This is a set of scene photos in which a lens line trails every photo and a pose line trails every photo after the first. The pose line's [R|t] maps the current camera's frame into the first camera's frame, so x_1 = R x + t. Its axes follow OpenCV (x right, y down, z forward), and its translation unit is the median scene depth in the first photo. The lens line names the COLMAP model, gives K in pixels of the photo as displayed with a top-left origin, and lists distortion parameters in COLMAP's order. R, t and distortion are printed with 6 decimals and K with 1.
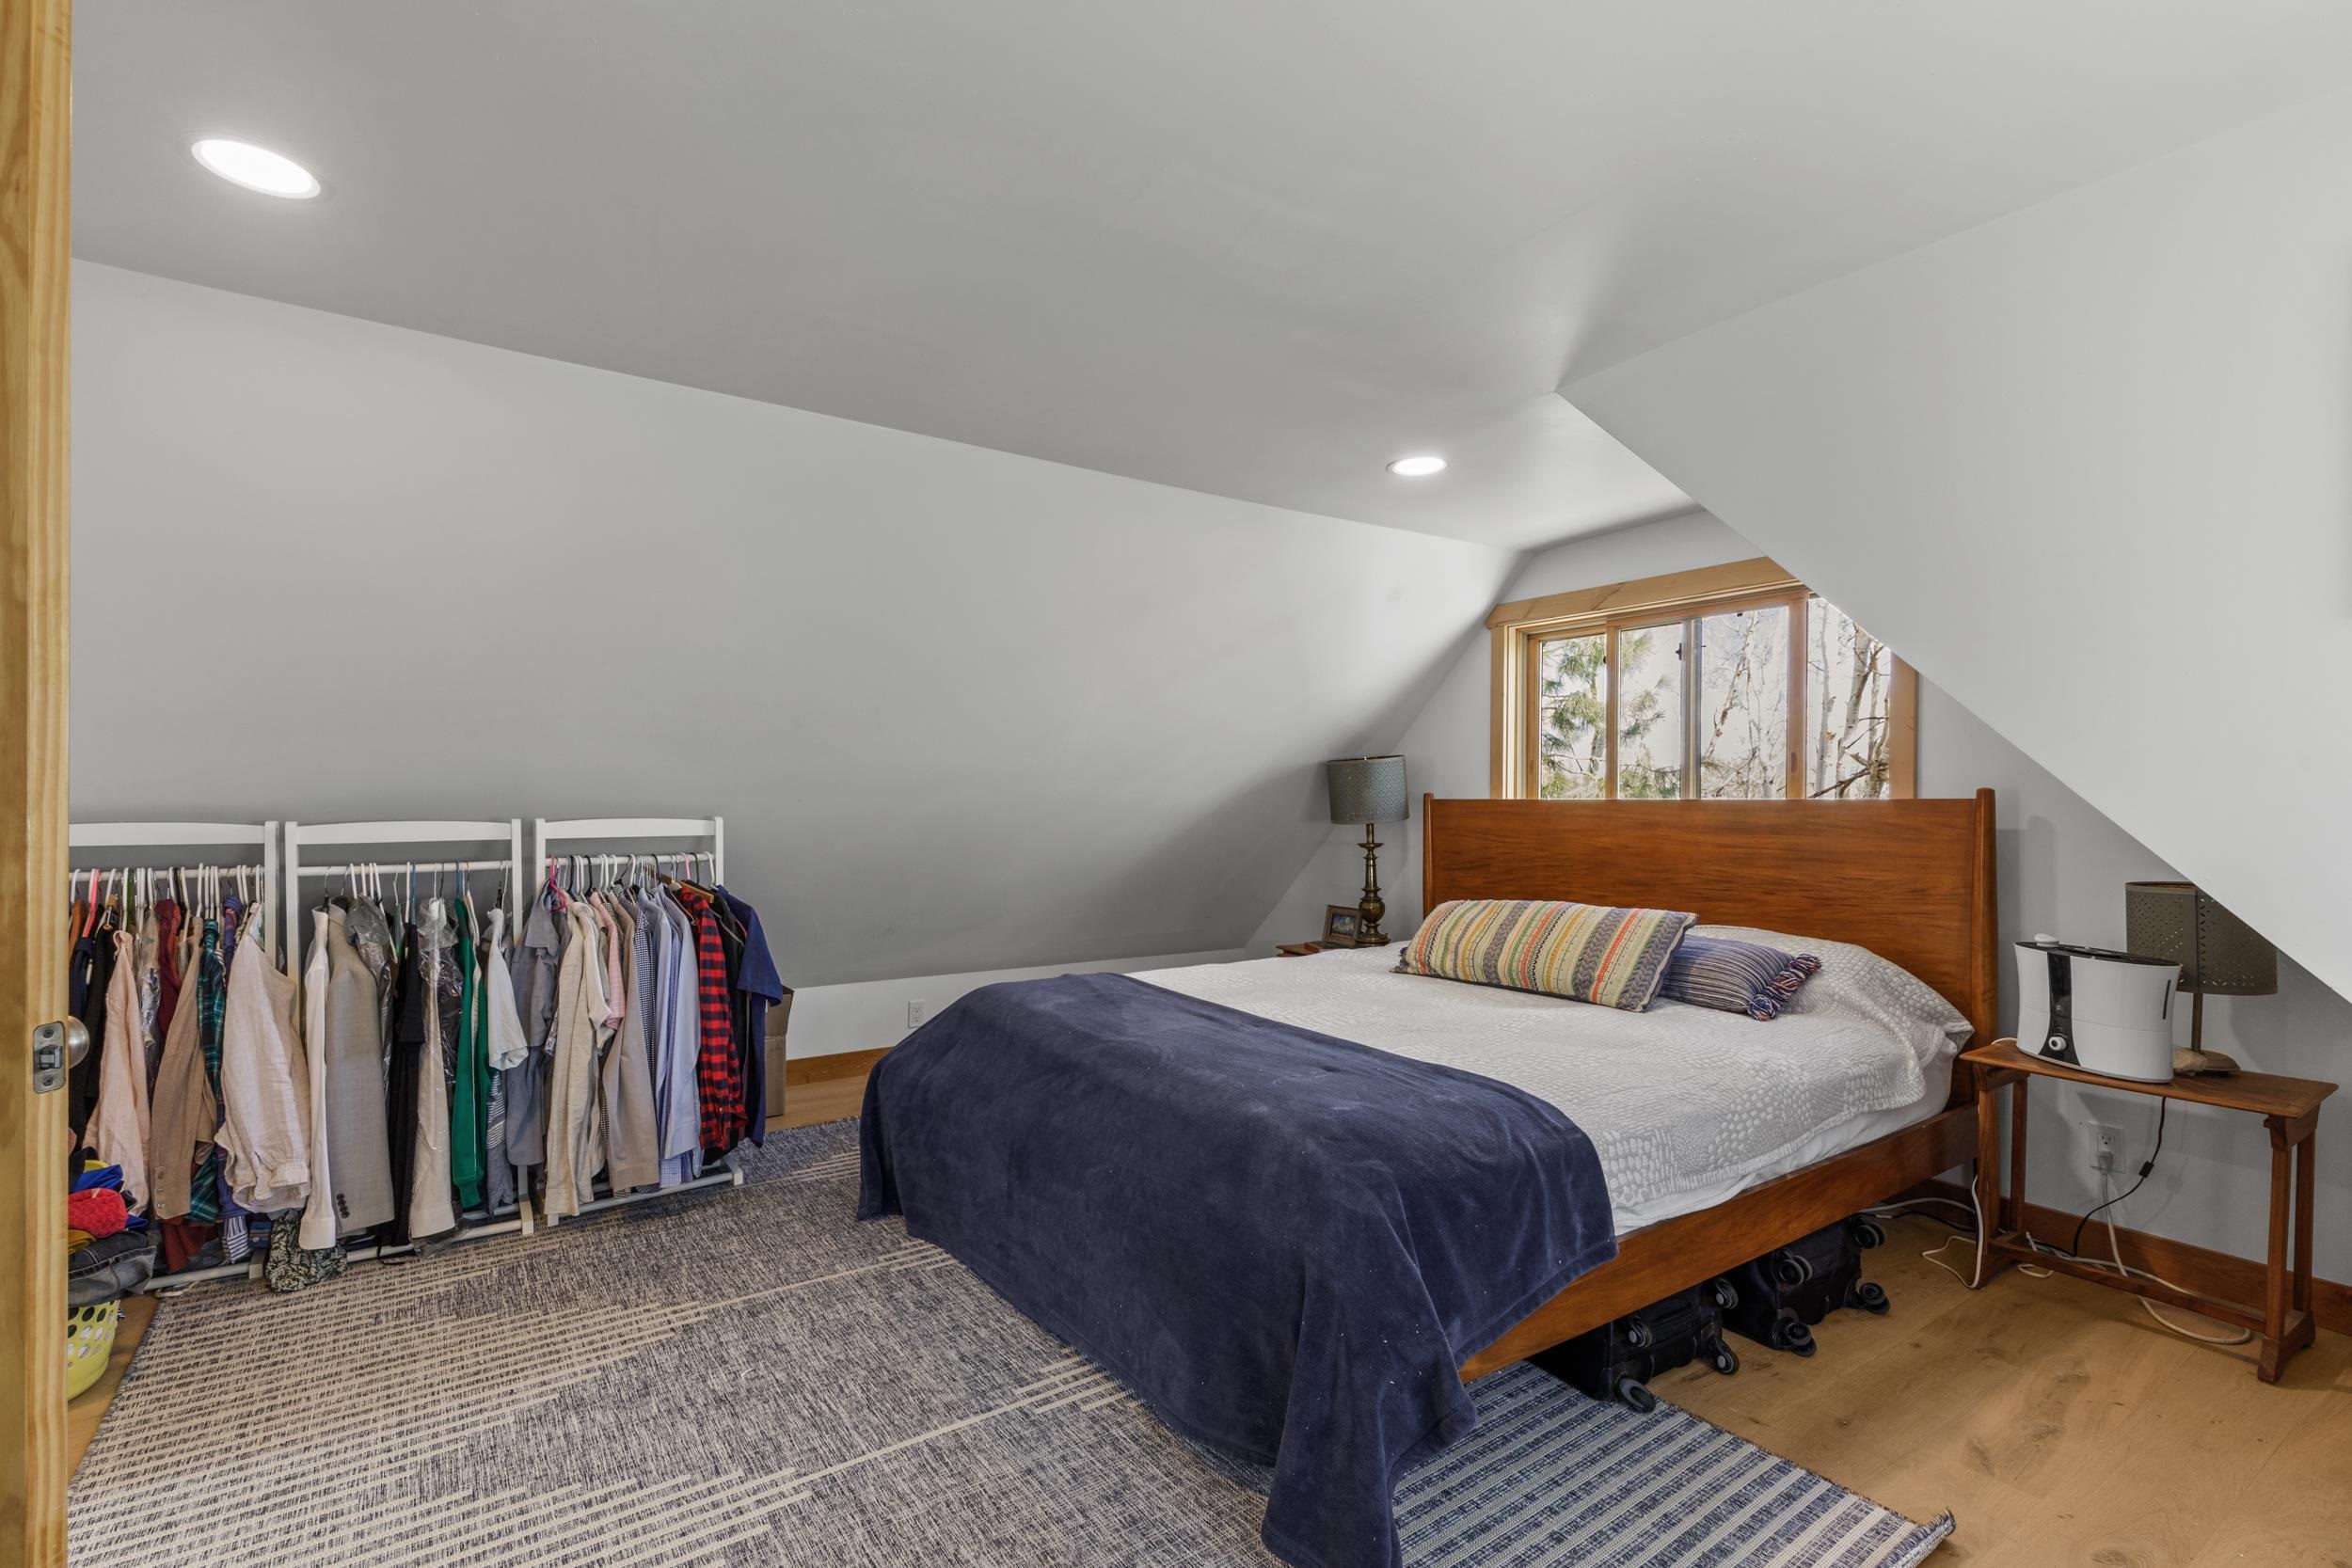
lens RADIAL K [[1061.4, 0, 1179.6], [0, 1061.4, 796.0], [0, 0, 1]] dist [0.001259, 0.000164]
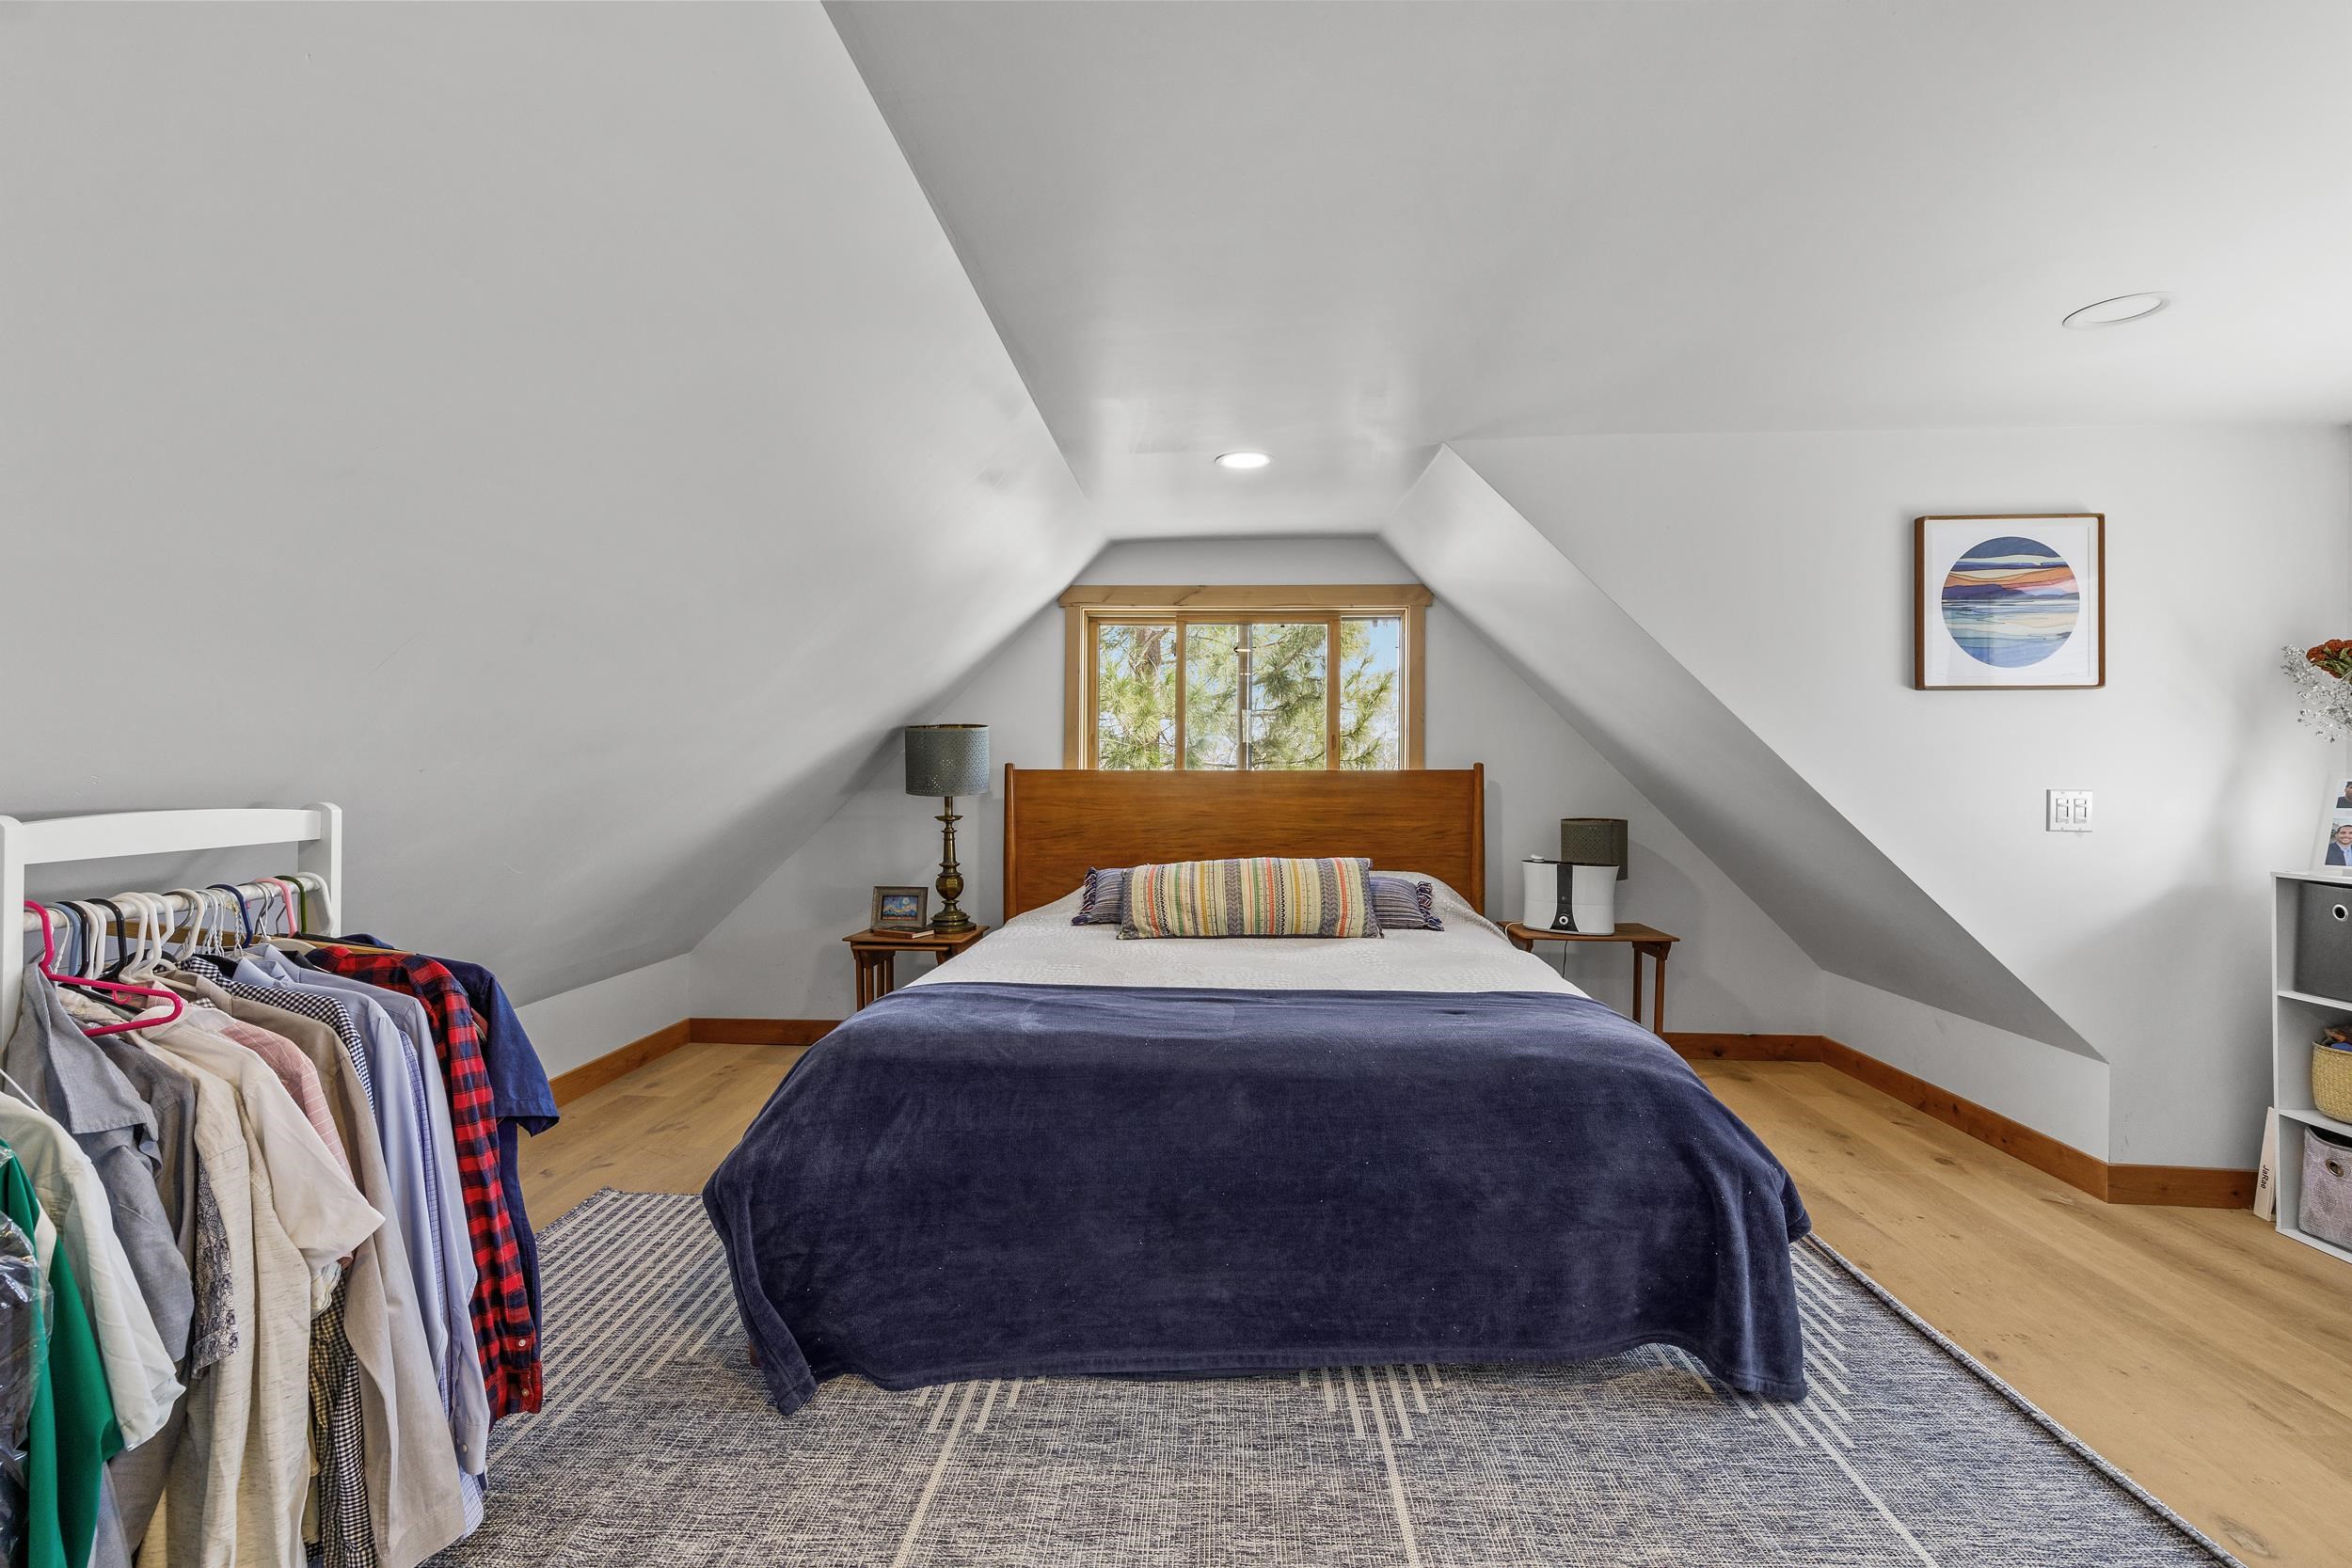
lens RADIAL K [[1036.9, 0, 1178.3], [0, 1036.9, 768.4], [0, 0, 1]] dist [0.002171, 0.000326]
pose [[0.603537, 0.002704, 0.797331, -0.603674], [-0.003957, 0.999992, -0.000396, 0.002136], [-0.797325, -0.002916, 0.603543, 0.386083]]
